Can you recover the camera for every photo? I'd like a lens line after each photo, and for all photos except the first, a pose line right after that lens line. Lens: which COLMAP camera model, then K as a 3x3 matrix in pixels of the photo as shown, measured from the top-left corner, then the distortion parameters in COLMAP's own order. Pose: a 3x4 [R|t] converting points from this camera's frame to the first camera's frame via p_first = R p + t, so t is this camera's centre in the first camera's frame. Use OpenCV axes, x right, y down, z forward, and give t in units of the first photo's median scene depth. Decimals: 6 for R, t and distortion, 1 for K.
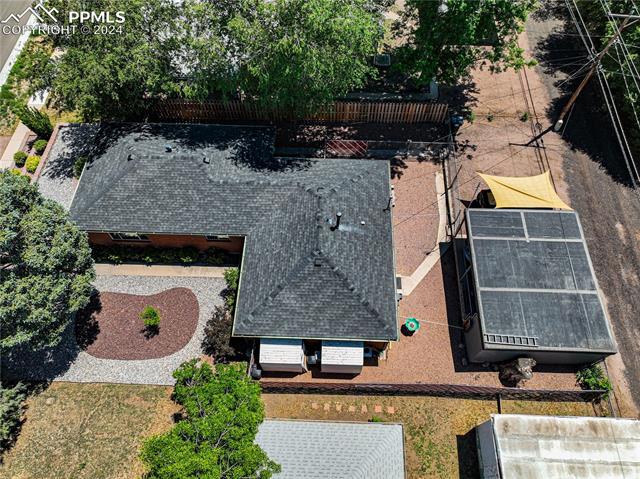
lens RADIAL K [[452.8, 0, 320.0], [0, 452.8, 239.5], [0, 0, 1]] dist [-0.000847, 0.024746]
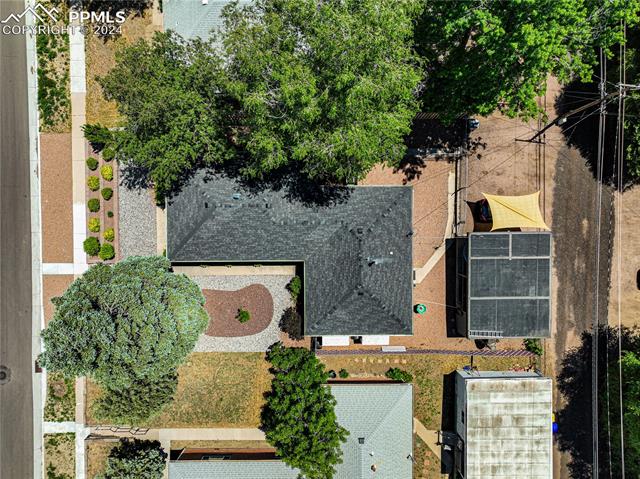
lens RADIAL K [[452.8, 0, 320.0], [0, 452.8, 239.5], [0, 0, 1]] dist [-0.000847, 0.024746]
pose [[0.999134, -0.041154, 0.006206, -0.116555], [0.032285, 0.860486, 0.508450, -0.712891], [-0.026265, -0.507809, 0.861069, -0.130817]]
